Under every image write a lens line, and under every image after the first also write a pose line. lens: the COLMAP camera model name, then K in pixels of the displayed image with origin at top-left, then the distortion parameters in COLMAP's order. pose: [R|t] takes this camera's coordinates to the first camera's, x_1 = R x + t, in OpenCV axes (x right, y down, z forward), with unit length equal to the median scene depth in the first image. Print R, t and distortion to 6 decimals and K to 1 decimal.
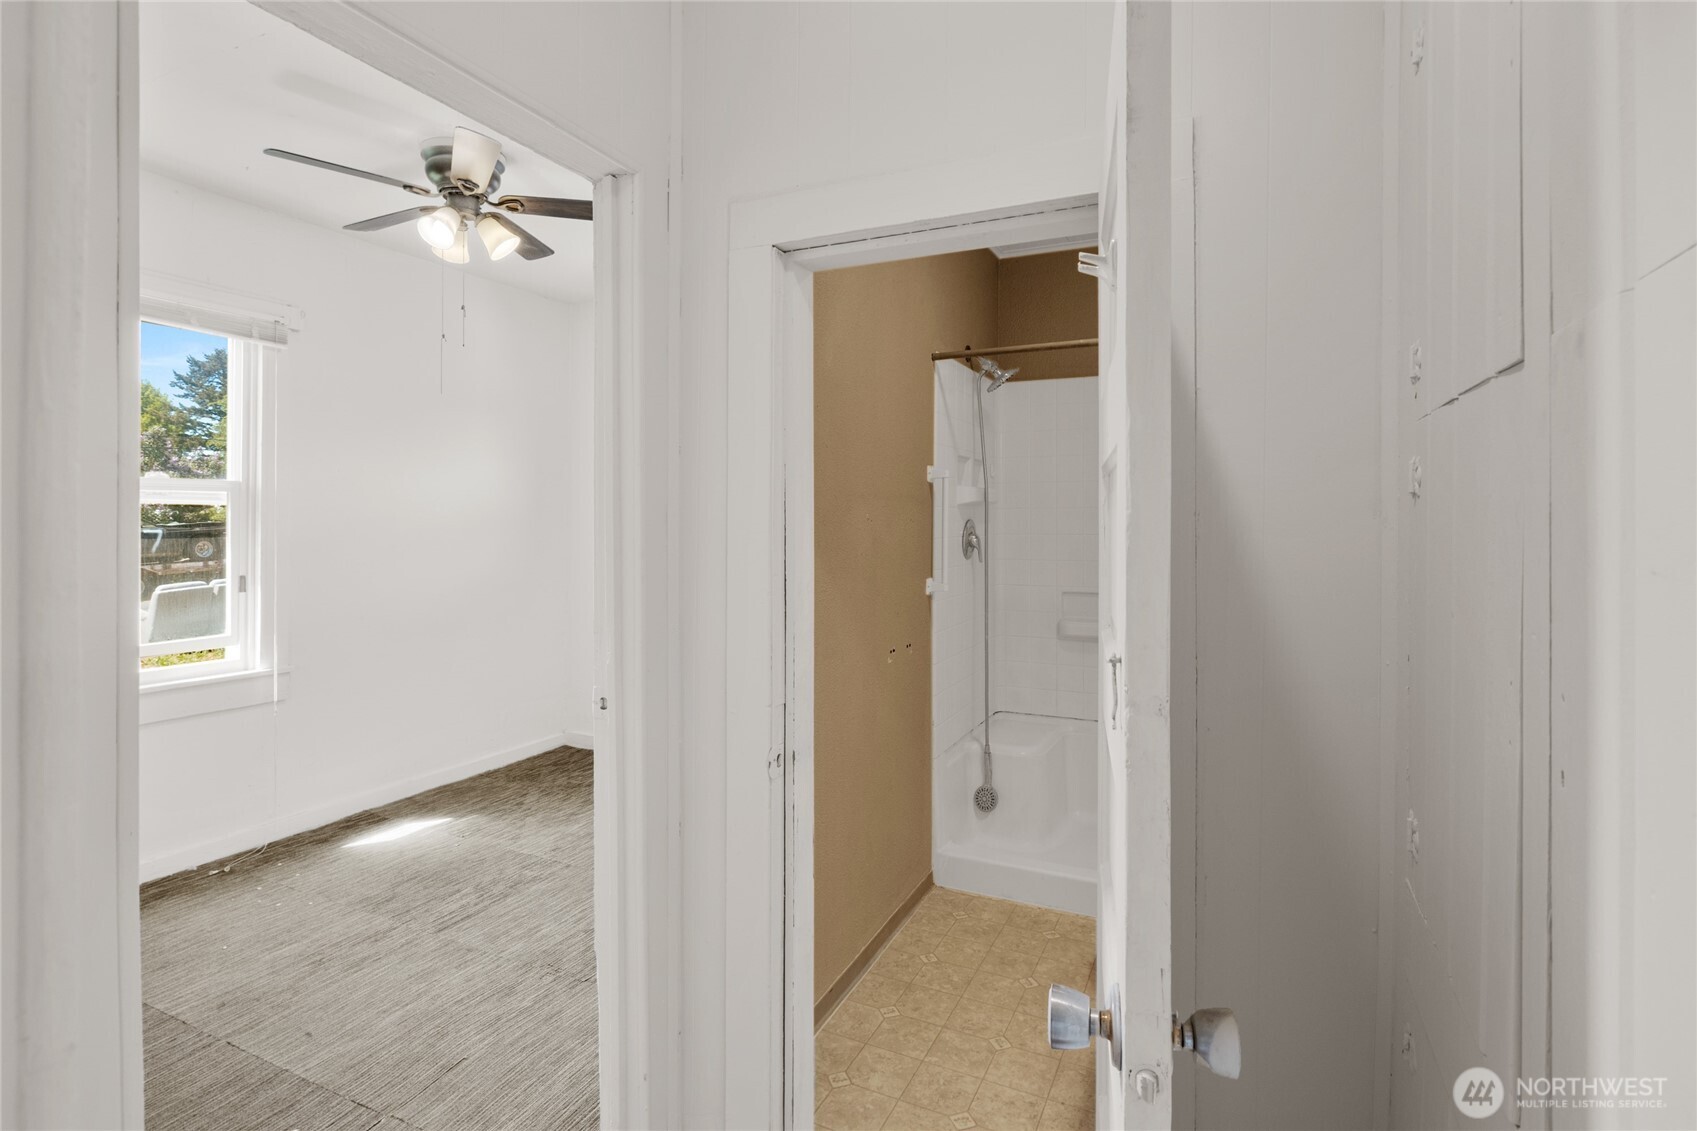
lens RADIAL K [[797.7, 0, 837.5], [0, 797.7, 526.5], [0, 0, 1]] dist [0.002038, 0.000298]
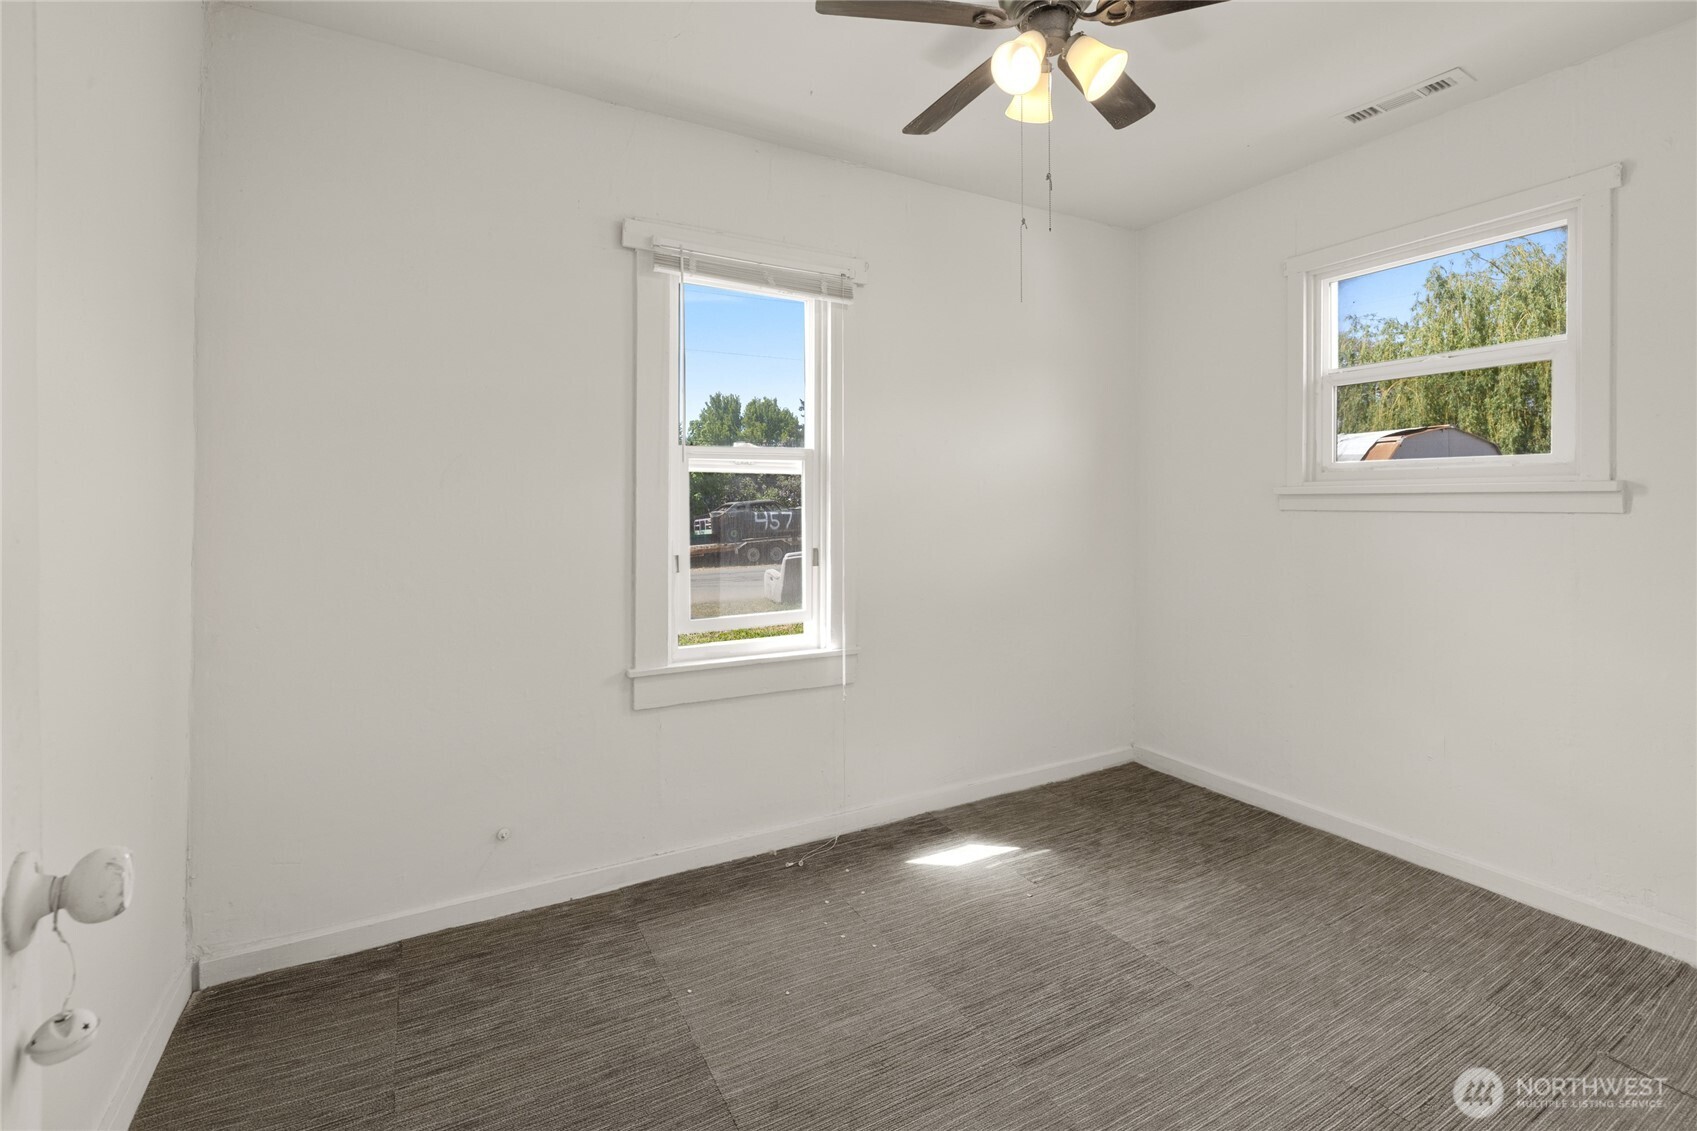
lens RADIAL K [[742.0, 0, 850.9], [0, 742.0, 511.6], [0, 0, 1]] dist [-0.003859, -0.000007]
pose [[0.809507, -0.002950, -0.587102, -0.190729], [0.004797, 0.999987, 0.001590, 0.016376], [0.587090, -0.004104, 0.809511, 0.307651]]
